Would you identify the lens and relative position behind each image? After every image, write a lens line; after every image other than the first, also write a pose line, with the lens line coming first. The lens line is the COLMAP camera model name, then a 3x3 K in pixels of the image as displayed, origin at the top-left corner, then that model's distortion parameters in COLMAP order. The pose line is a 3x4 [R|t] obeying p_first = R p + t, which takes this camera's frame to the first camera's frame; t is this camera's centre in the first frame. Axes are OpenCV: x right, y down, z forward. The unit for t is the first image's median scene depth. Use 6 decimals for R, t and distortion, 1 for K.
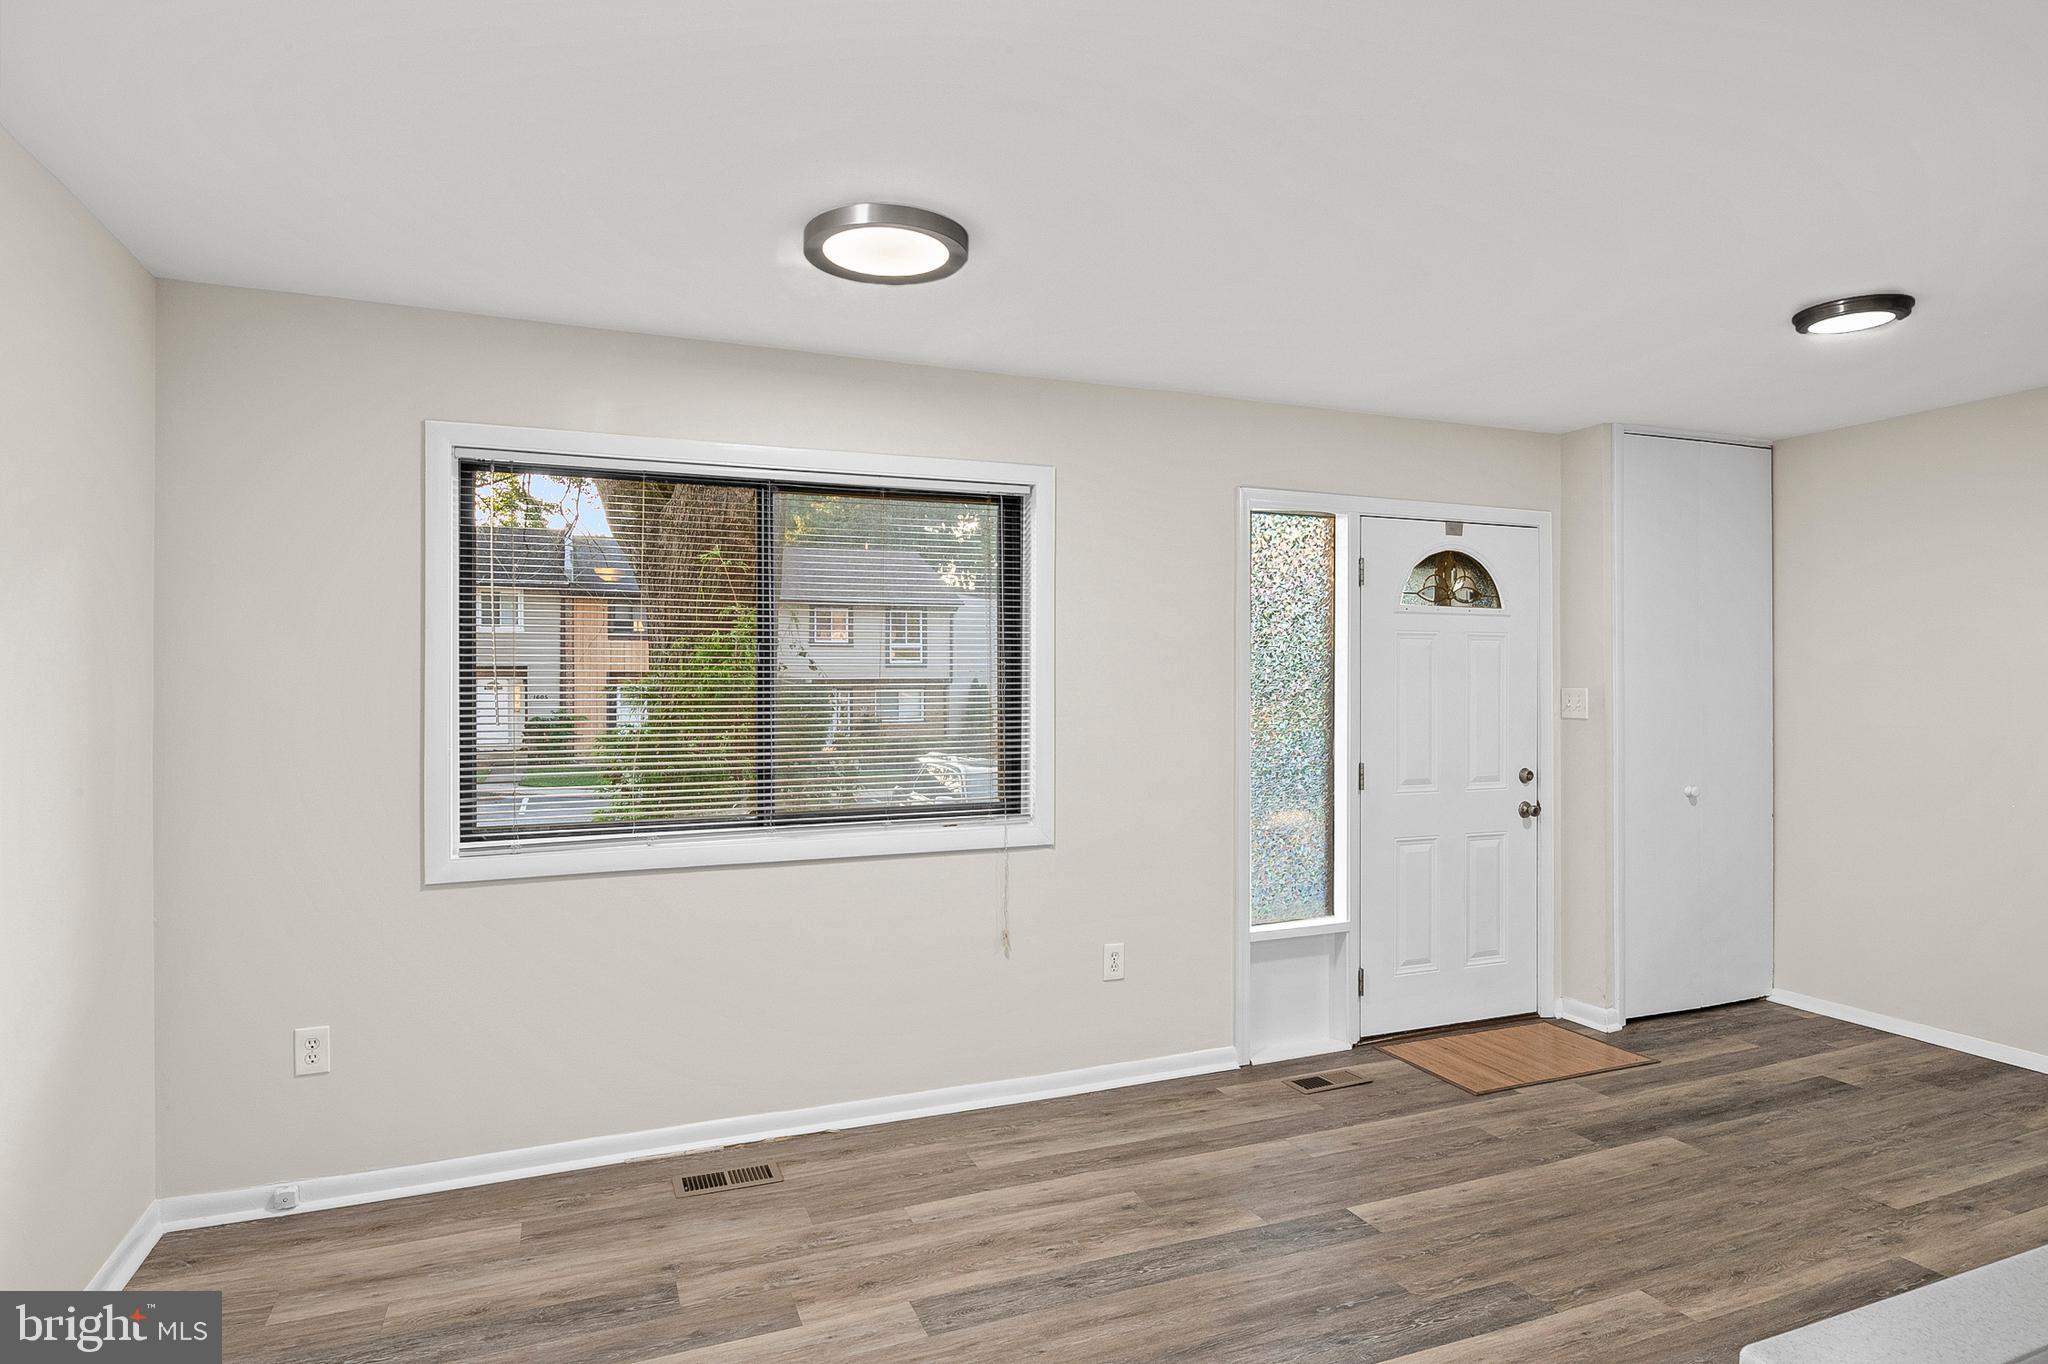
lens RADIAL K [[1119.1, 0, 1019.7], [0, 1119.1, 669.0], [0, 0, 1]] dist [-0.001821, -0.000747]
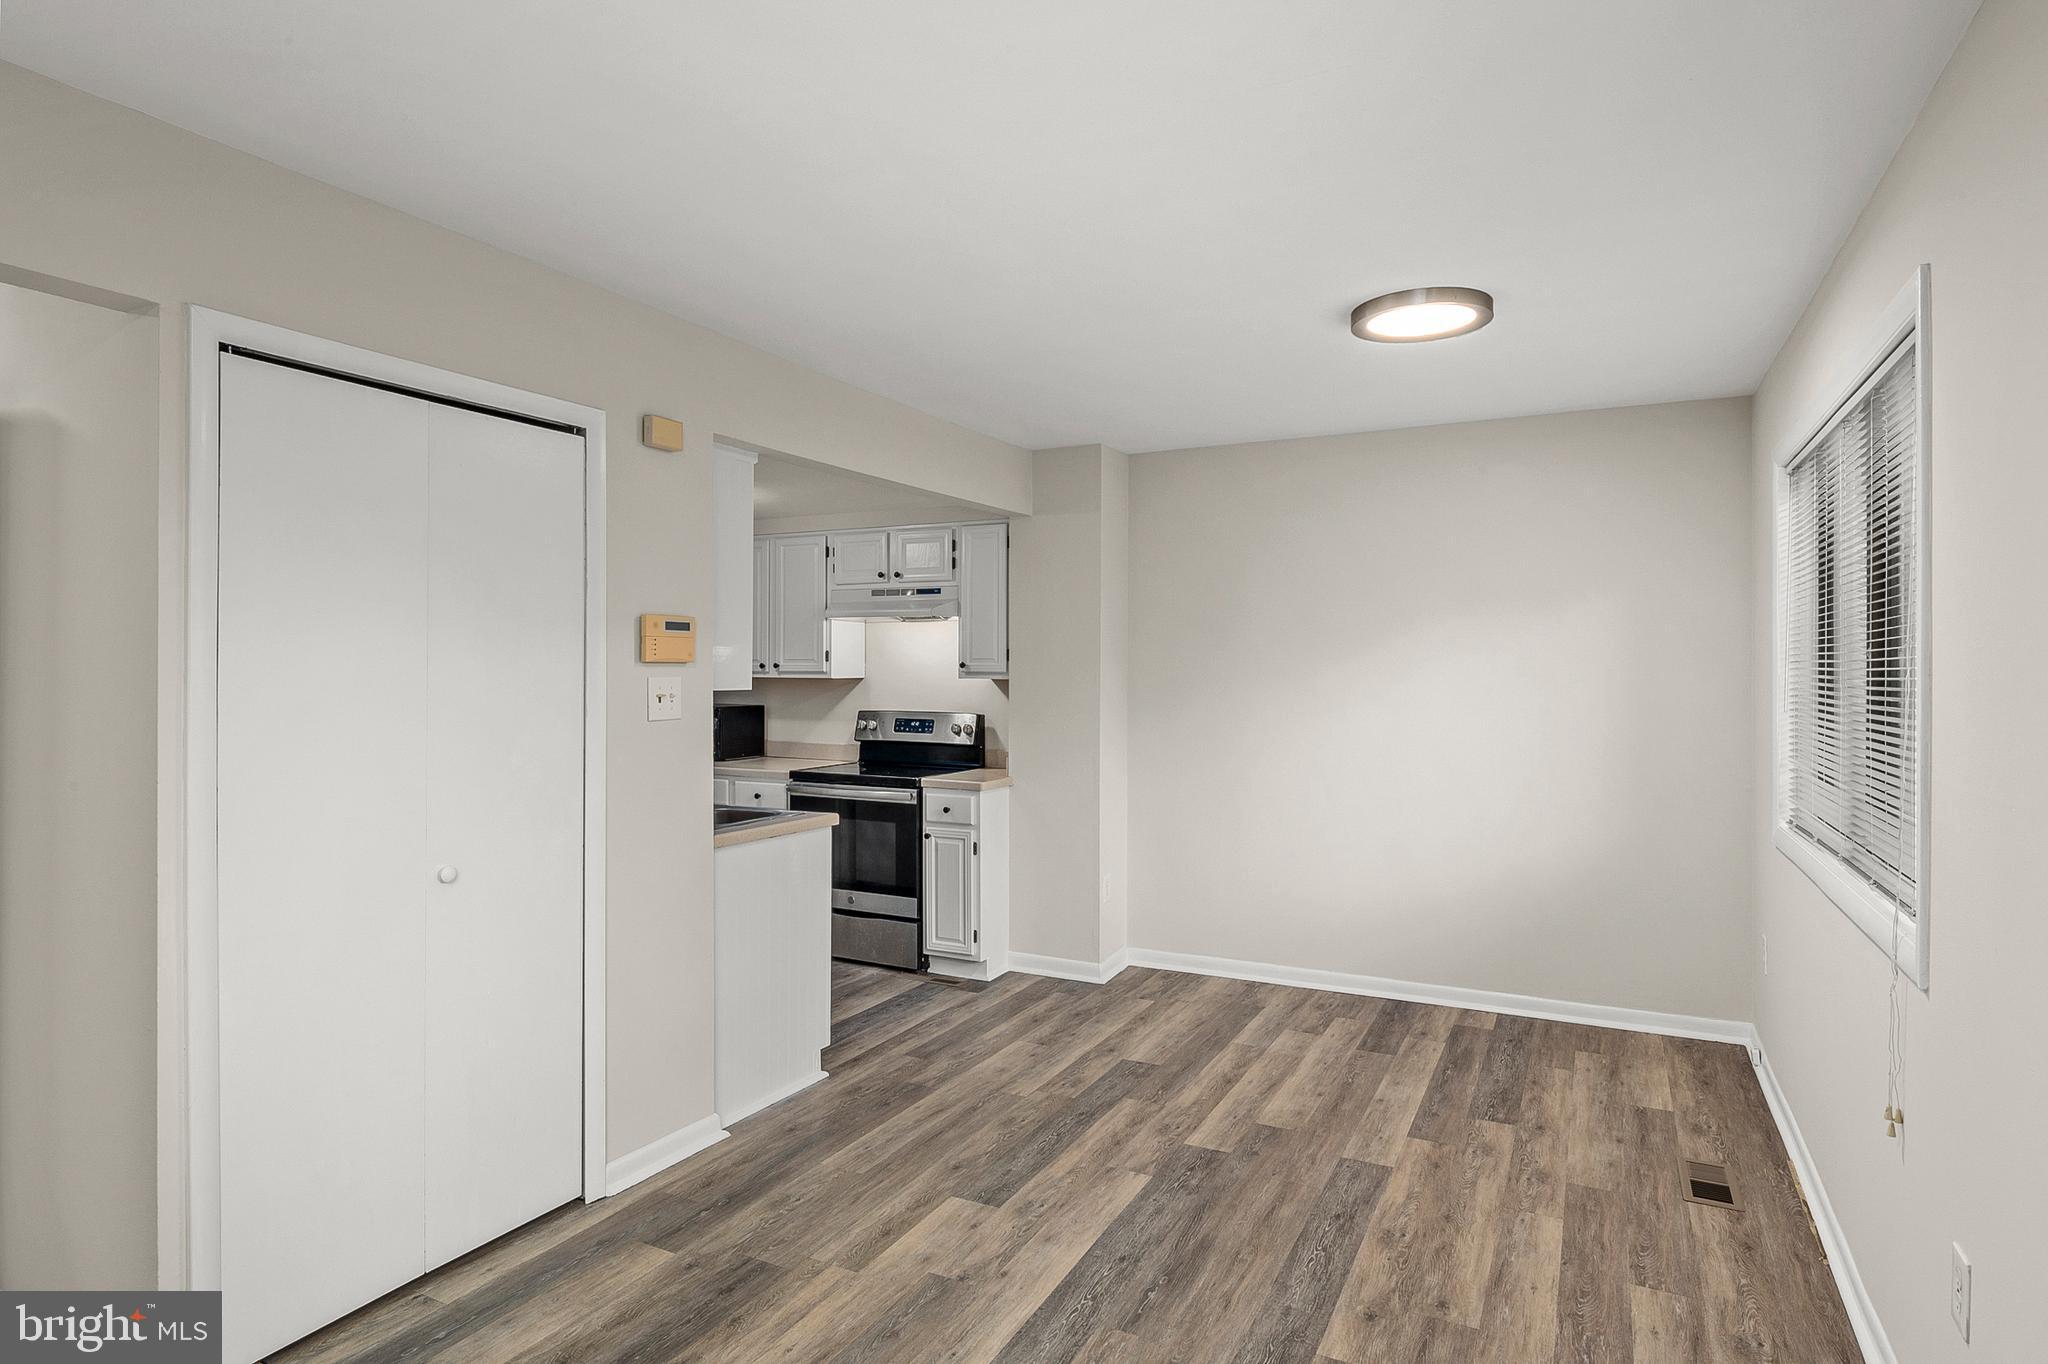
lens RADIAL K [[1119.1, 0, 1030.5], [0, 1119.1, 648.9], [0, 0, 1]] dist [-0.001821, -0.000747]
pose [[-0.754330, -0.012800, -0.656371, 0.841622], [0.002633, 0.999743, -0.022522, 0.009623], [0.656491, -0.018717, -0.754102, 1.369661]]
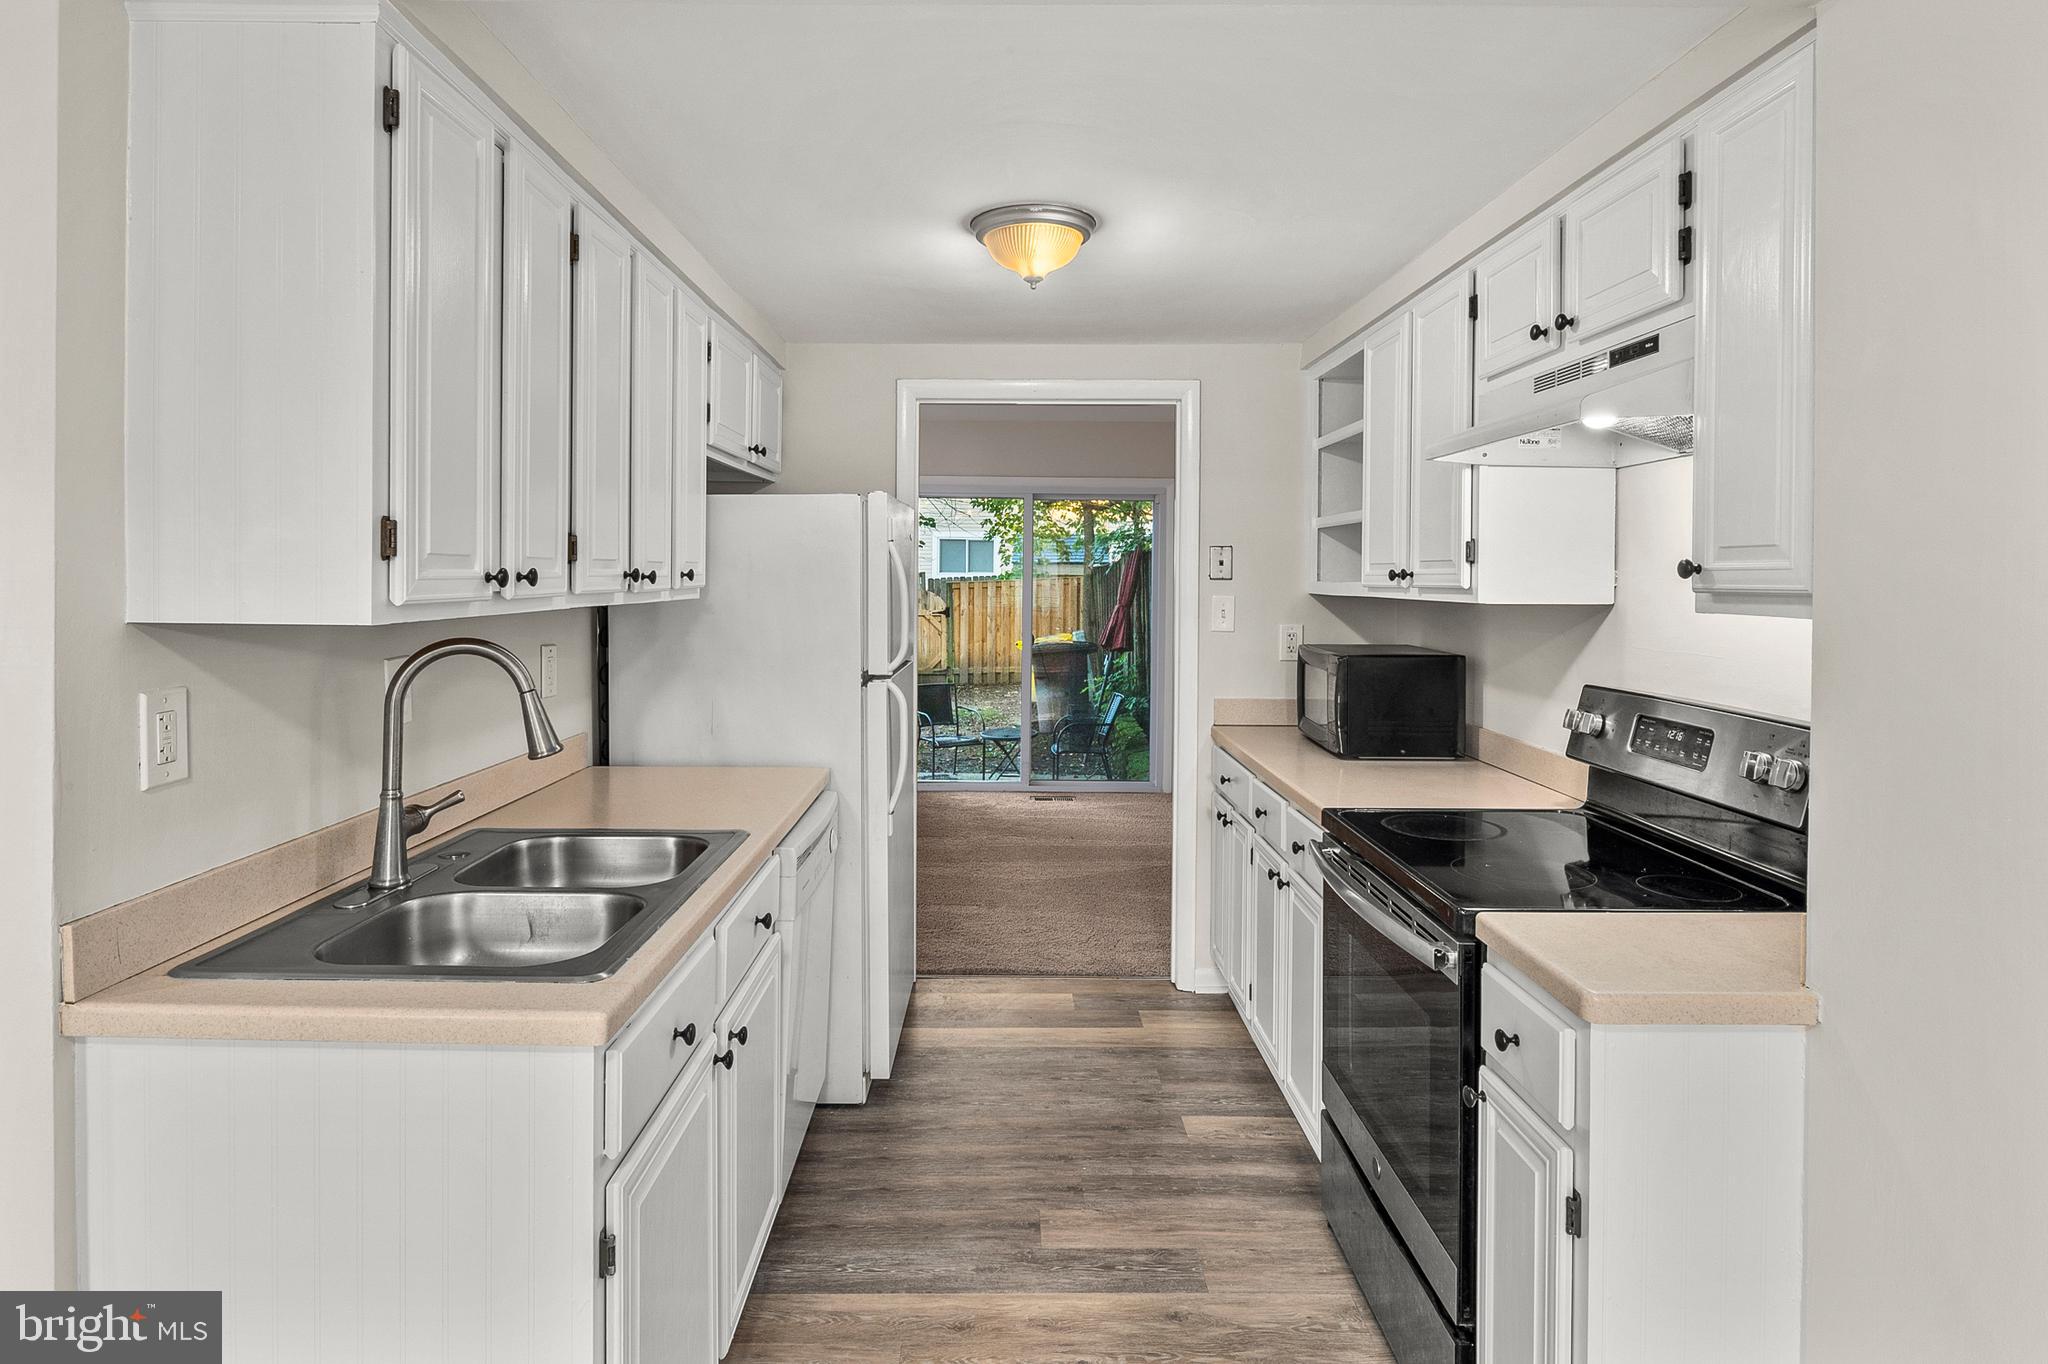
lens RADIAL K [[1119.1, 0, 1007.9], [0, 1119.1, 580.4], [0, 0, 1]] dist [-0.001821, -0.000747]
pose [[-0.926510, -0.003873, 0.376249, -0.117006], [-0.008558, 0.999905, -0.010783, 0.009852], [-0.376172, -0.013211, -0.926456, 0.606137]]
